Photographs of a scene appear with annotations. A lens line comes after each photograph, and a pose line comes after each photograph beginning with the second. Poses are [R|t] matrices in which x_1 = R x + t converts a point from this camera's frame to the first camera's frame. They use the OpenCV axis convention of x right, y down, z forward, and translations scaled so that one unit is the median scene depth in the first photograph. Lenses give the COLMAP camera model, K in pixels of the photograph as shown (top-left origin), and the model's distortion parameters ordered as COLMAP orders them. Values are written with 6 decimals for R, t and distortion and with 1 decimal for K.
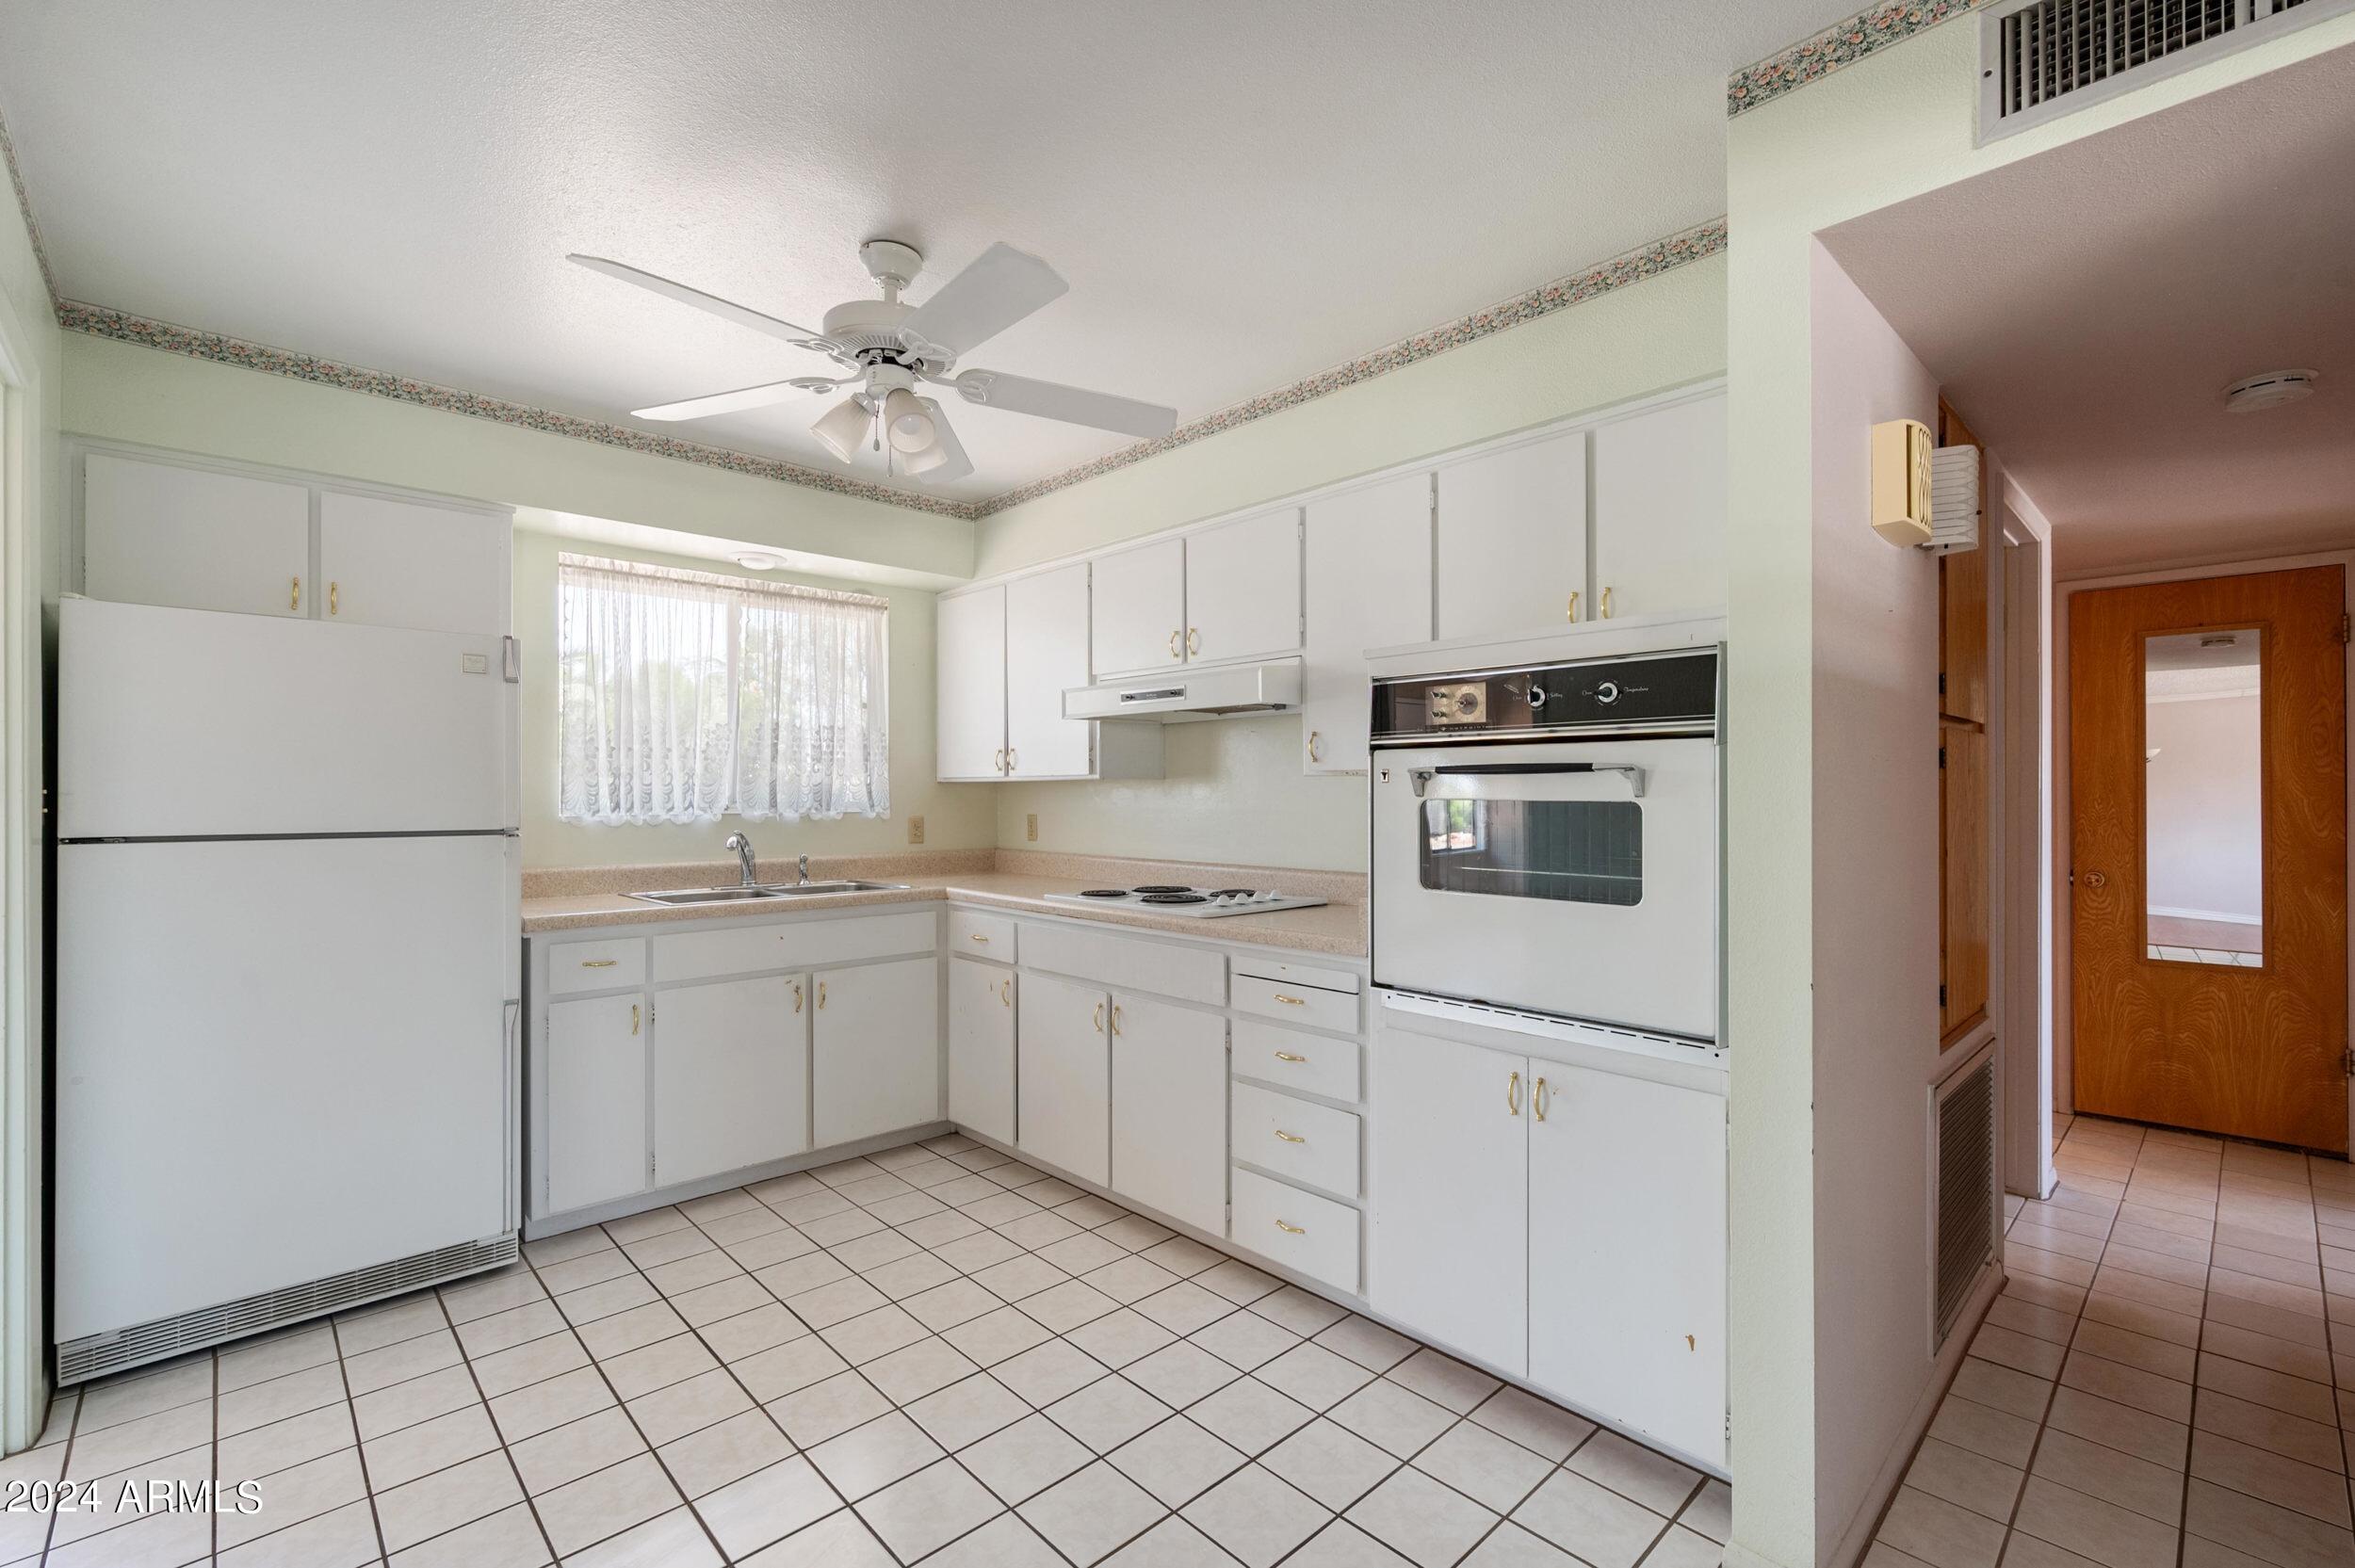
lens RADIAL K [[1008.5, 0, 1168.4], [0, 1008.5, 794.0], [0, 0, 1]] dist [-0.001998, -0.000307]
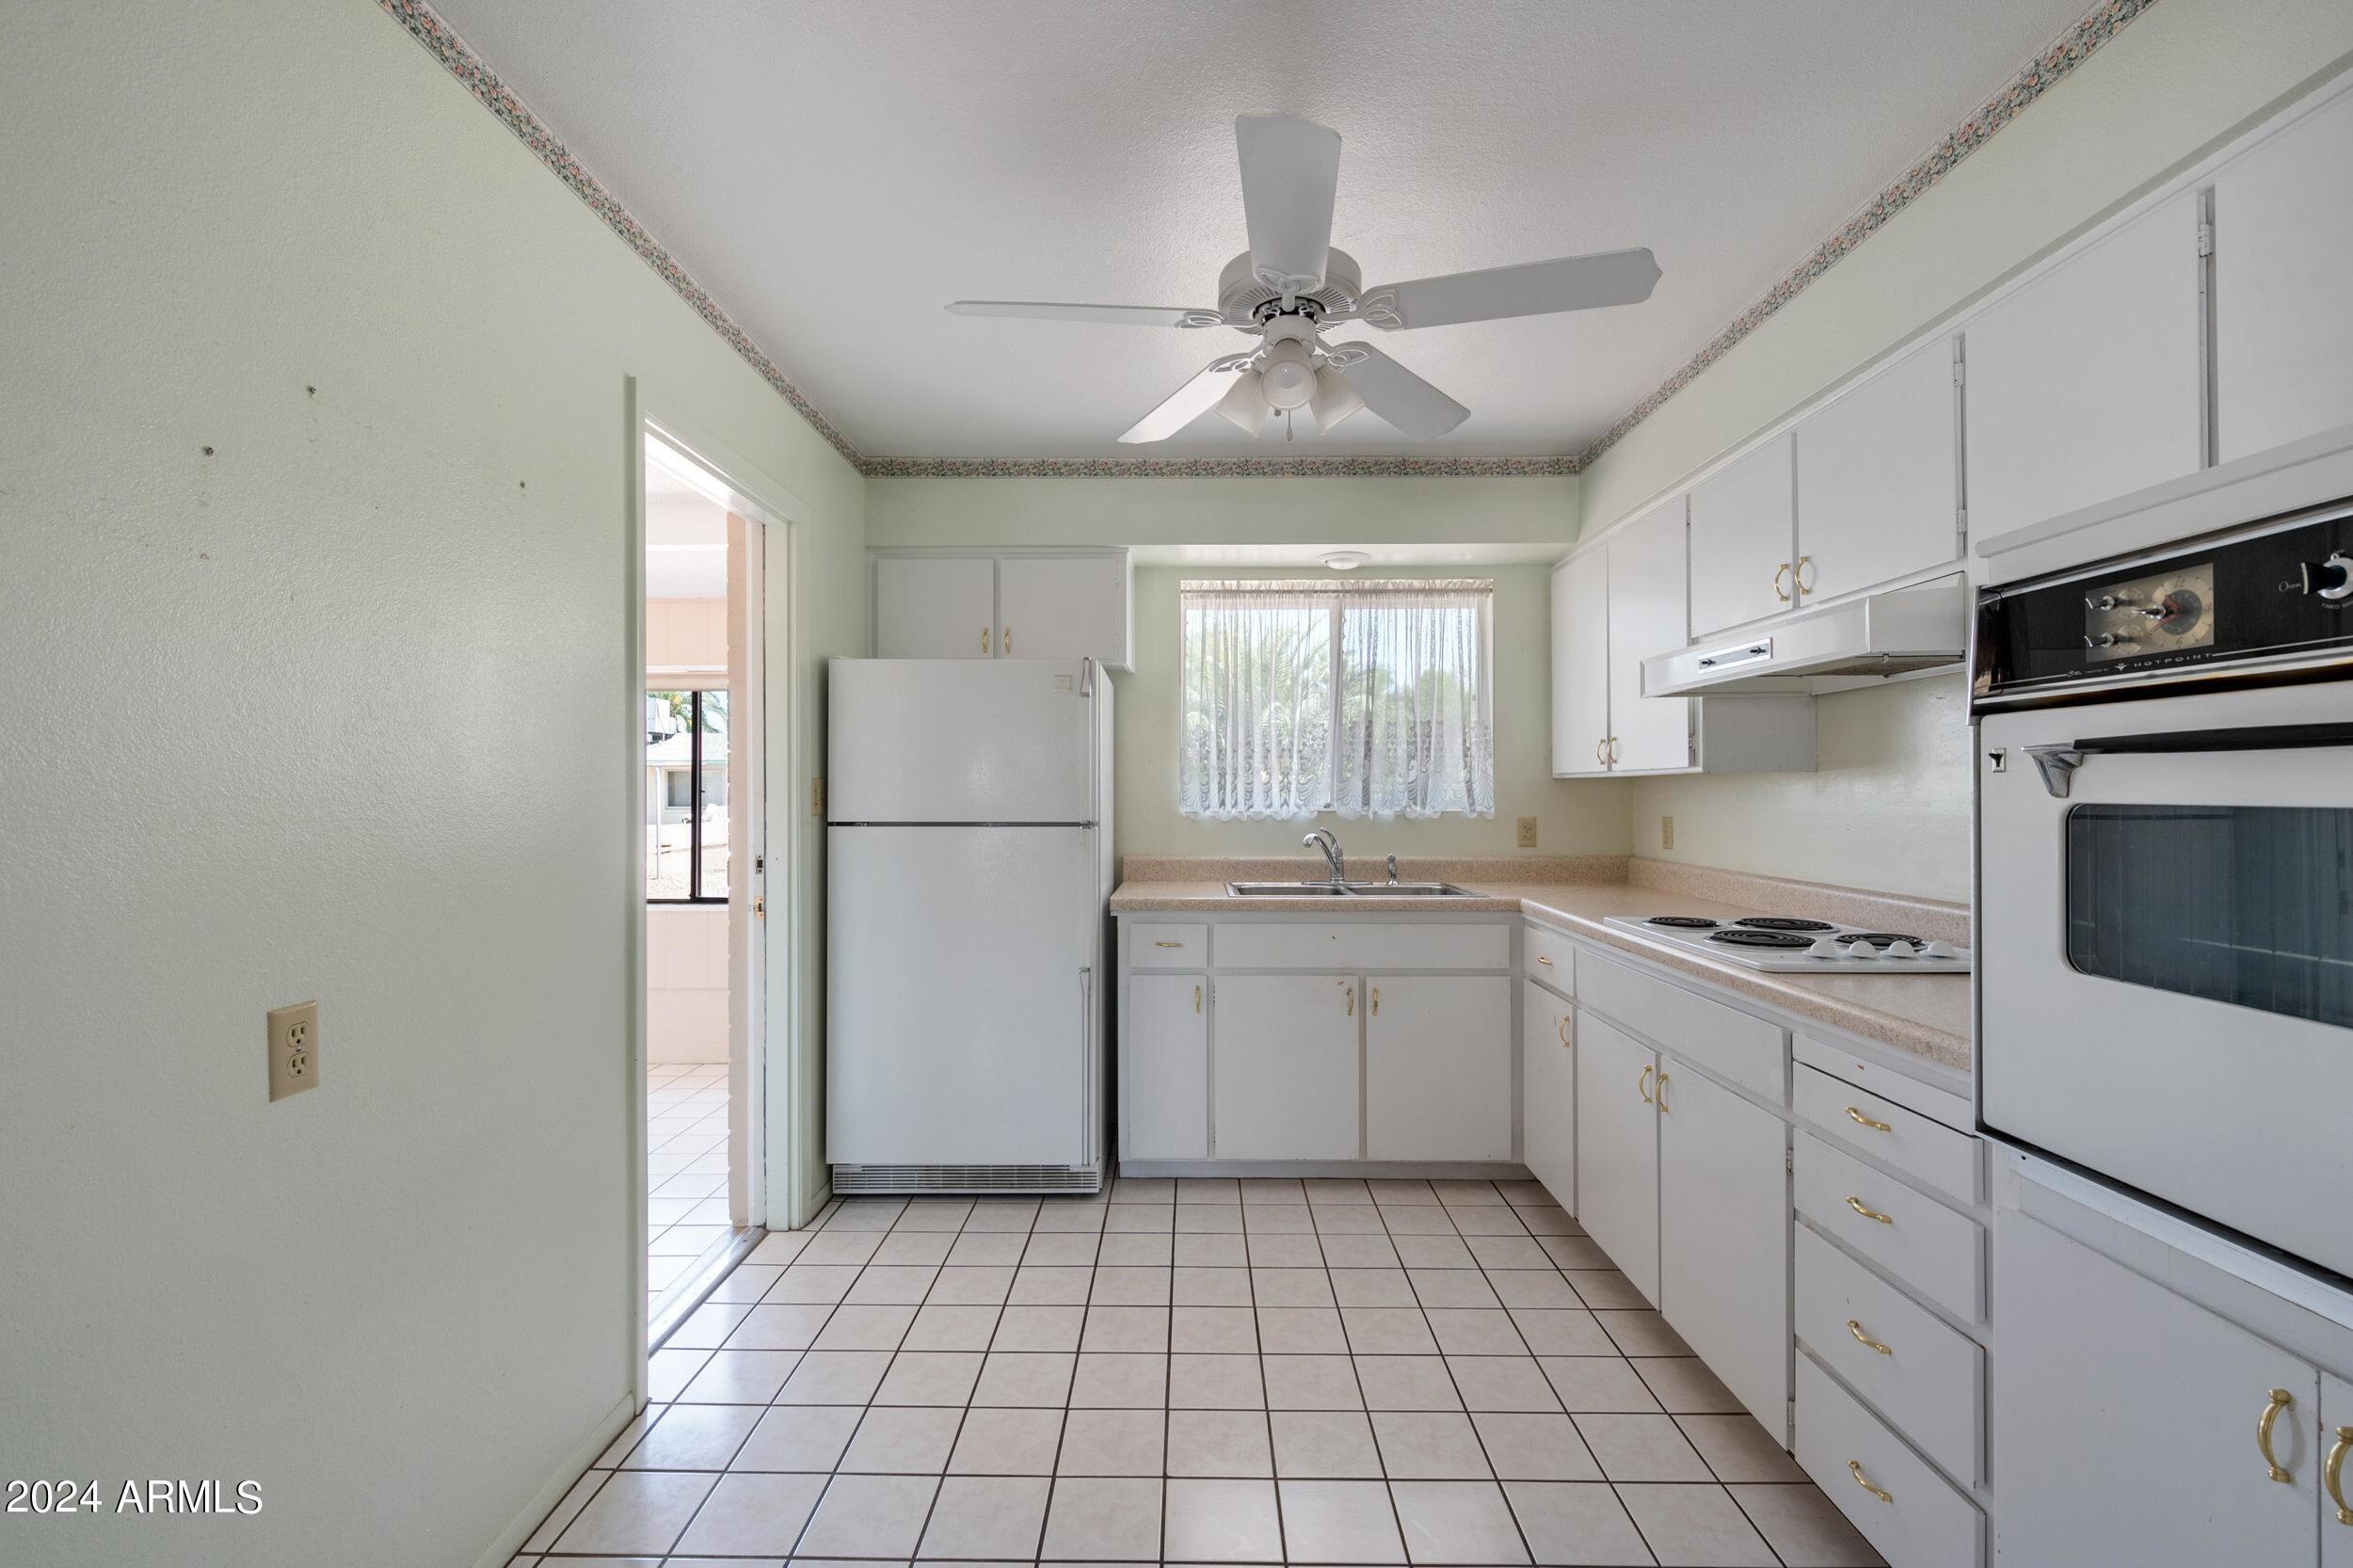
lens RADIAL K [[987.9, 0, 1186.7], [0, 987.9, 789.7], [0, 0, 1]] dist [-0.001109, 0.000061]
pose [[0.726081, -0.001358, -0.687608, 0.177002], [-0.000079, 0.999998, -0.002059, -0.000220], [0.687609, 0.001550, 0.726080, 0.195532]]
